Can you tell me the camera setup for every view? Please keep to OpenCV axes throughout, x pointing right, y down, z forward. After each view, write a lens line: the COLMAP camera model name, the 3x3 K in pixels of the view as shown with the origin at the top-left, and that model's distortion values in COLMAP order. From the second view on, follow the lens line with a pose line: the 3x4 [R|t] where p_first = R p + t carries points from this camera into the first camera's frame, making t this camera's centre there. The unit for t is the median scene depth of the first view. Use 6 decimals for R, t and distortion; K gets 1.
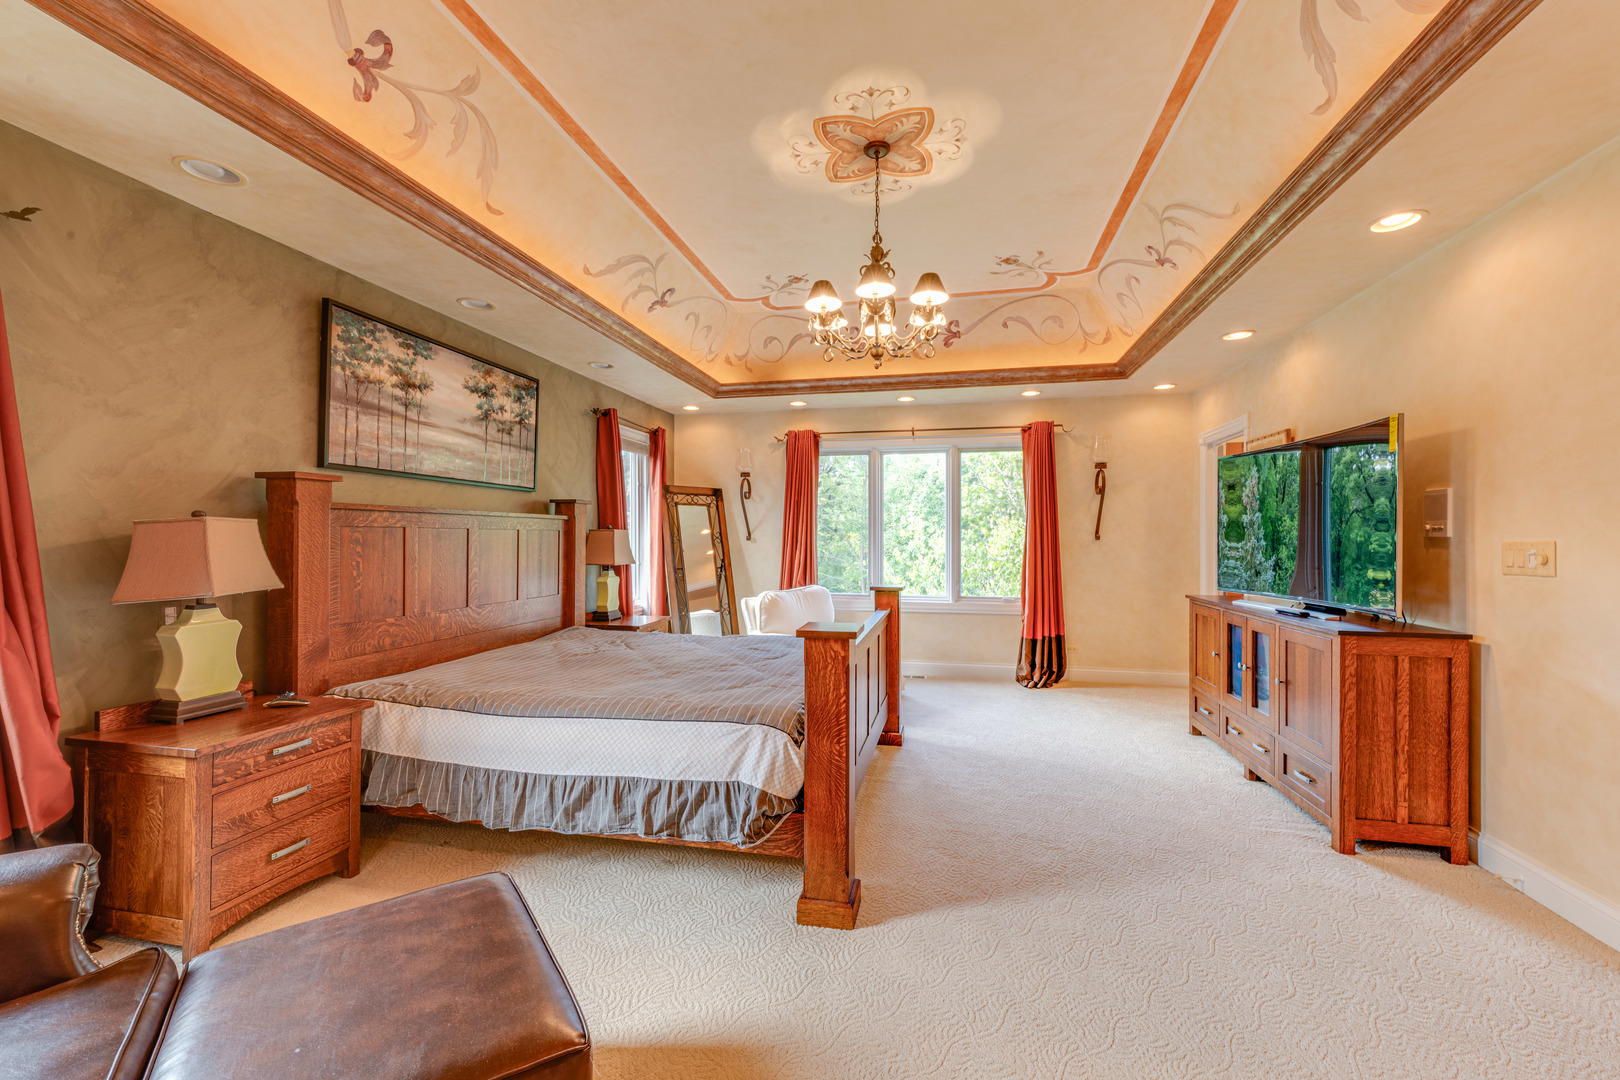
lens RADIAL K [[658.5, 0, 821.3], [0, 658.5, 536.0], [0, 0, 1]] dist [0.010105, -0.000427]
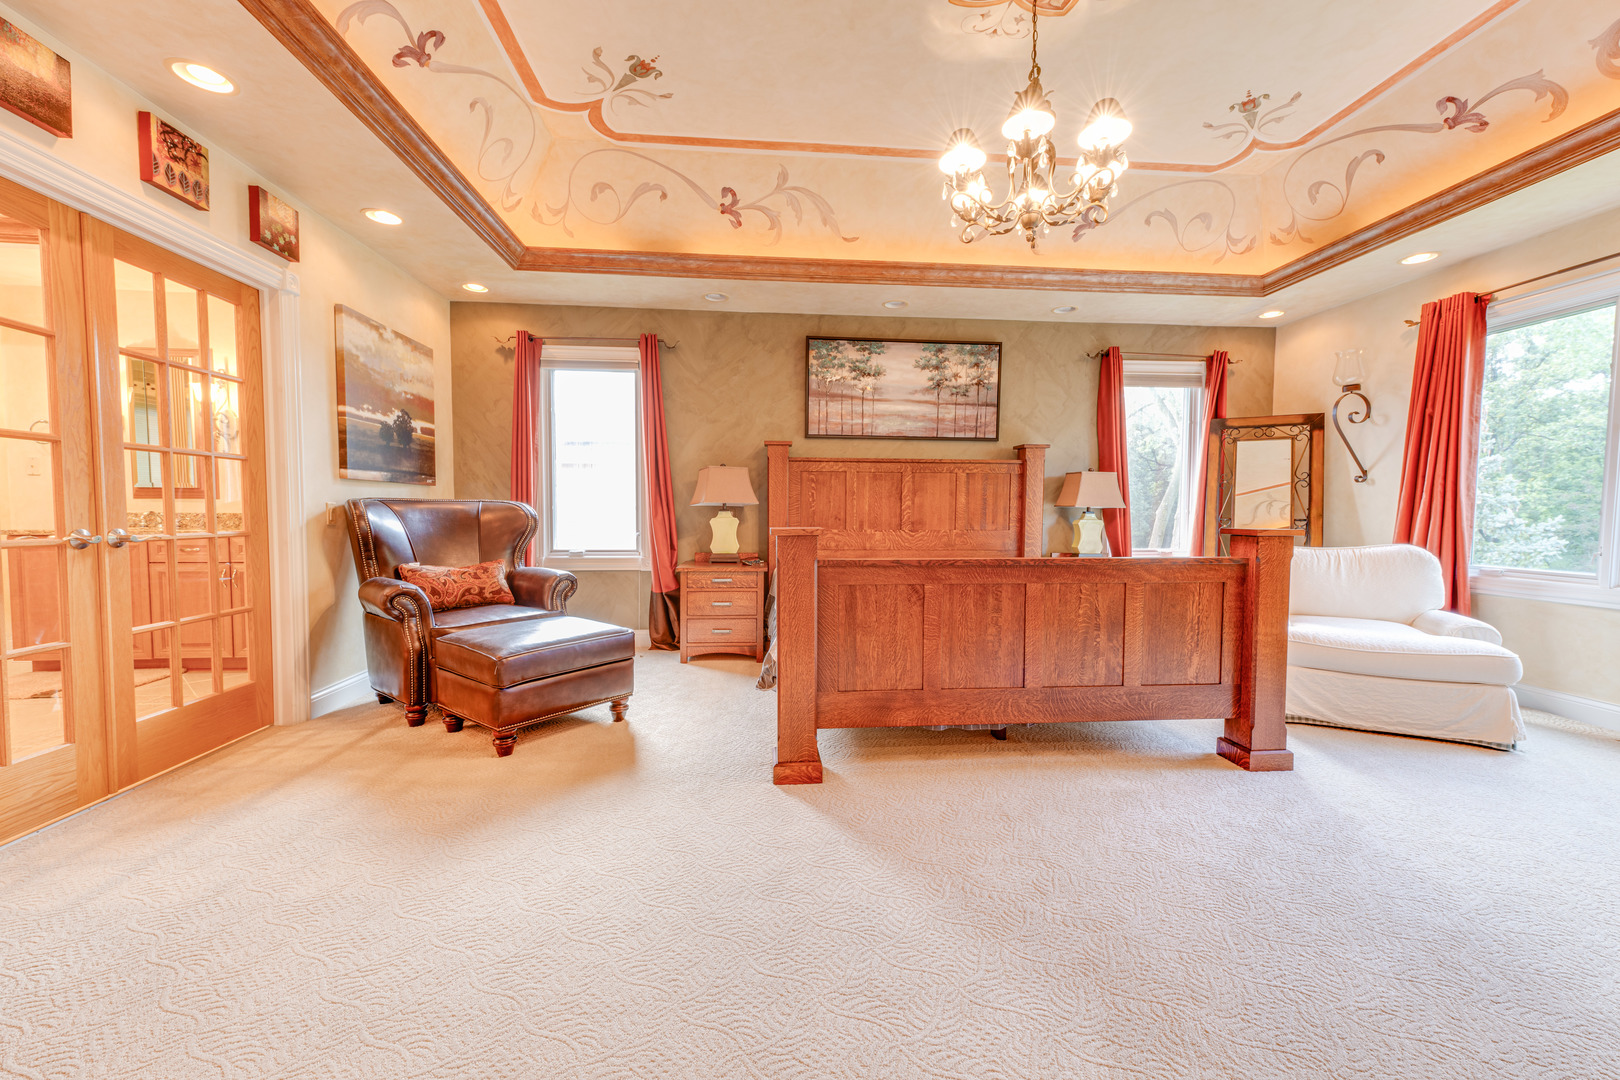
lens RADIAL K [[634.1, 0, 810.7], [0, 634.1, 540.3], [0, 0, 1]] dist [0.008365, -0.000444]
pose [[0.277598, 0.046998, -0.959547, 0.703707], [-0.003270, 0.998843, 0.047977, 0.069528], [0.960692, -0.010180, 0.277431, 0.475437]]
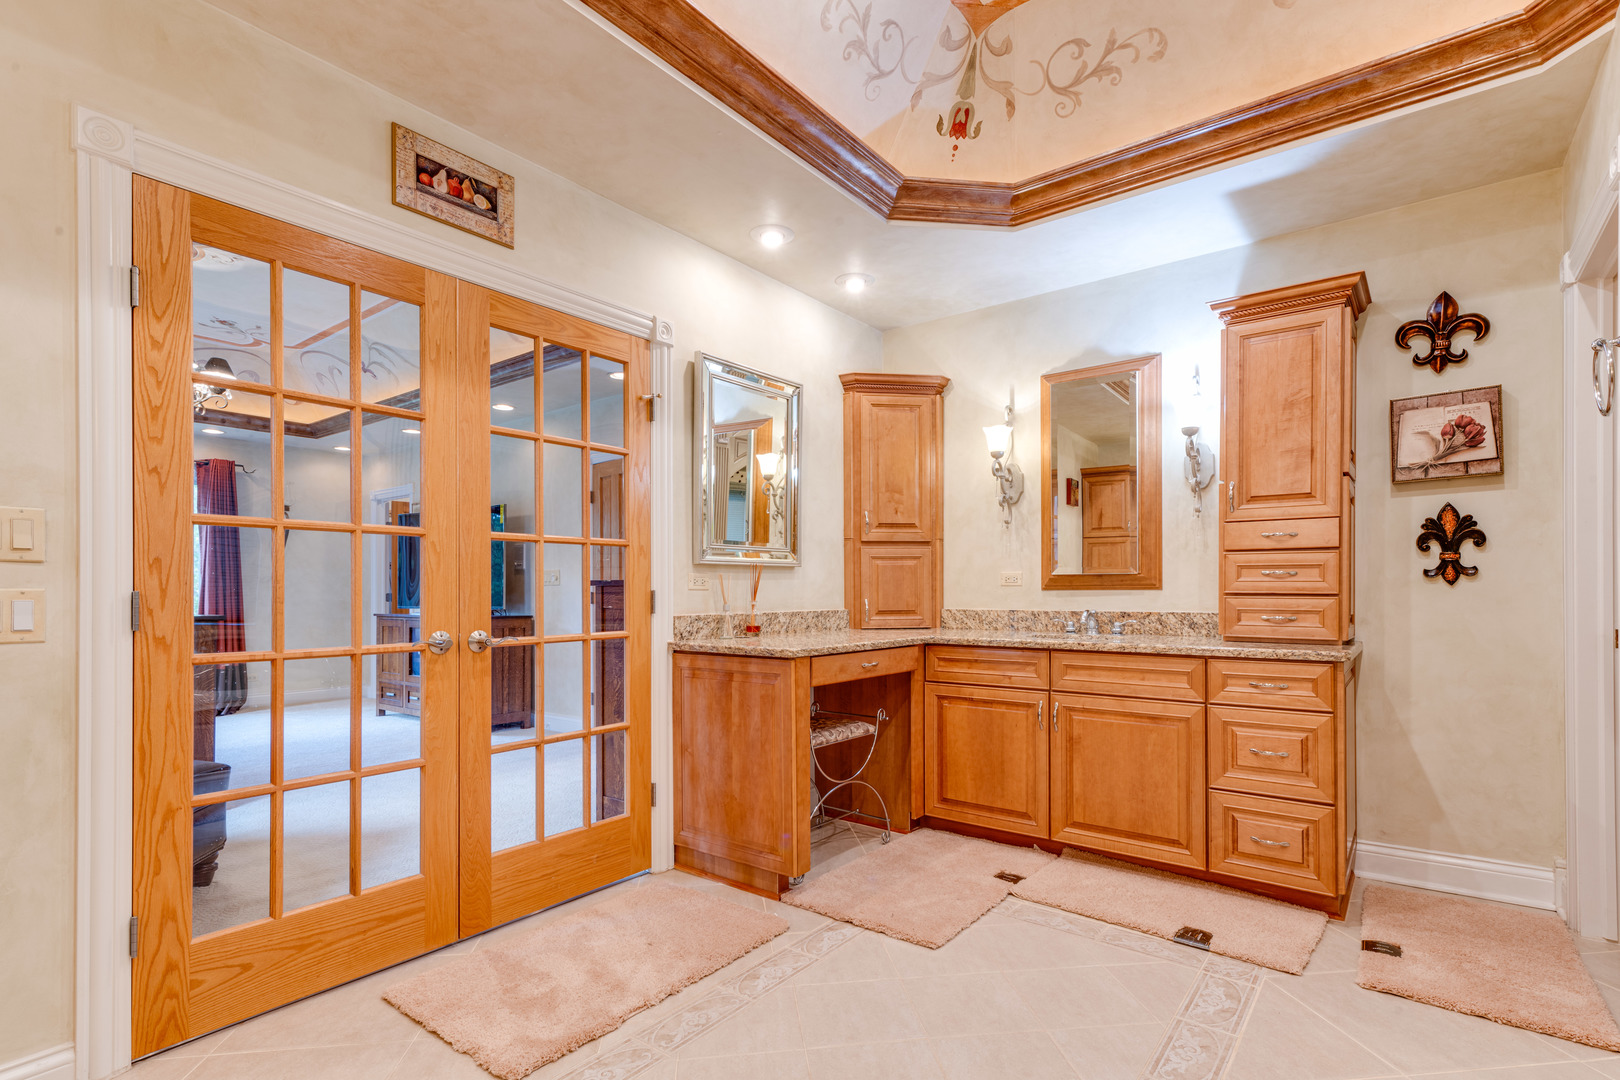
lens RADIAL K [[792.6, 0, 805.7], [0, 792.6, 596.0], [0, 0, 1]] dist [0.013063, -0.000040]
pose [[0.451916, -0.002281, 0.892058, -0.608477], [-0.003082, 0.999987, 0.004119, 0.053417], [-0.892055, -0.004611, 0.451903, -0.633580]]
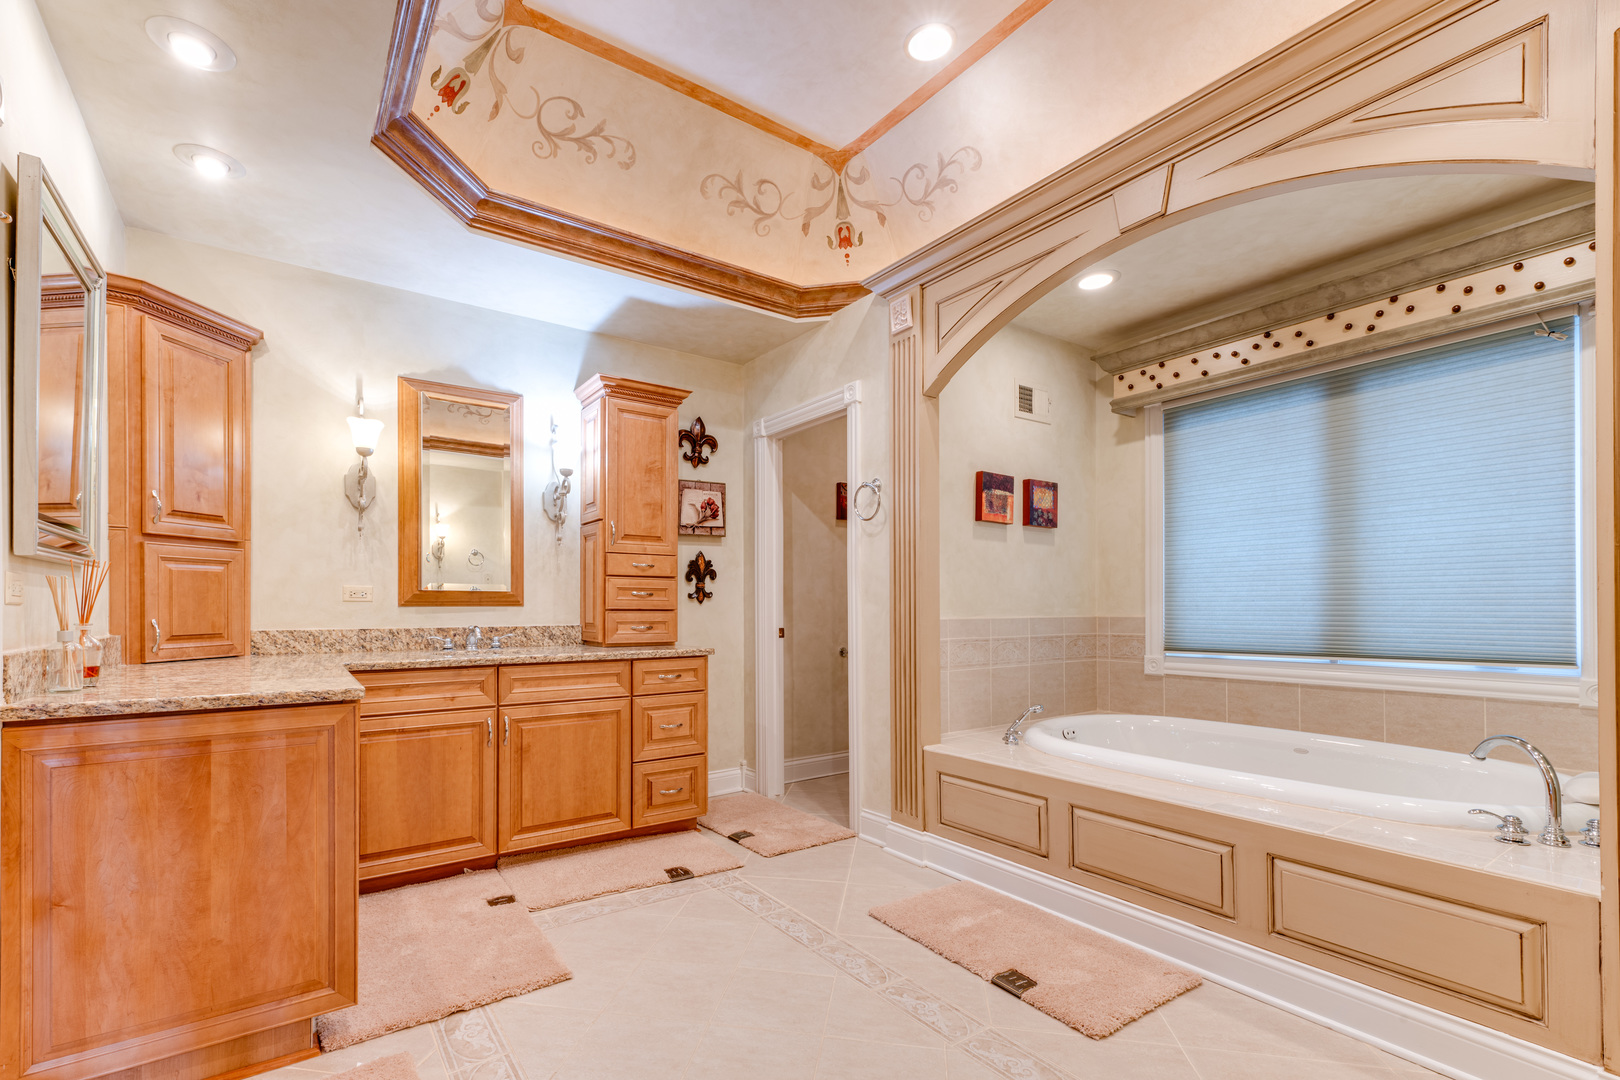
lens RADIAL K [[717.7, 0, 805.3], [0, 717.7, 611.2], [0, 0, 1]] dist [0.012133, -0.001581]
pose [[-0.721899, -0.000033, 0.691999, -0.574845], [0.001205, 0.999998, 0.001304, 0.053766], [-0.691998, 0.001775, -0.721897, -0.472162]]
